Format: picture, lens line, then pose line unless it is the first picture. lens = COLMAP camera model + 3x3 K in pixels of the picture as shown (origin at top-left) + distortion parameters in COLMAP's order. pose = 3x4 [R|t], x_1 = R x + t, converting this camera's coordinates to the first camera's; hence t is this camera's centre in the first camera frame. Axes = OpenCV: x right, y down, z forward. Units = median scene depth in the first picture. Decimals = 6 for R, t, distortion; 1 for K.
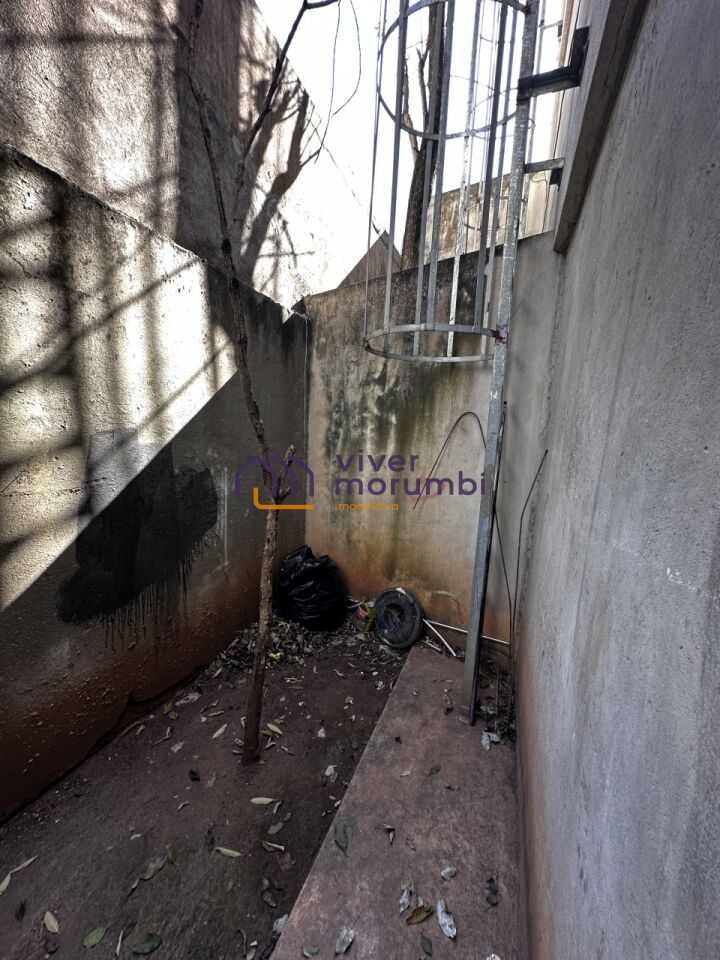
lens RADIAL K [[381.3, 0, 360.0], [0, 381.3, 481.2], [0, 0, 1]] dist [-0.006578, 0.001046]
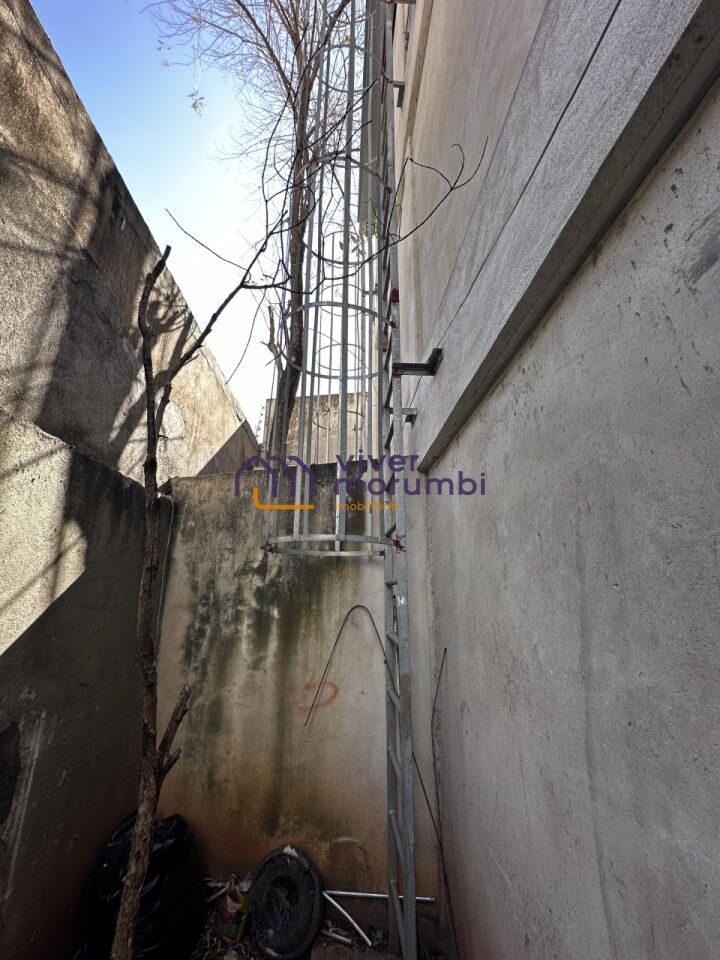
lens RADIAL K [[381.3, 0, 360.0], [0, 381.3, 481.2], [0, 0, 1]] dist [-0.006578, 0.001046]
pose [[0.912744, 0.067882, 0.402853, -0.117786], [0.097123, 0.921771, -0.375374, -0.092764], [-0.396820, 0.381747, 0.834748, 0.037681]]
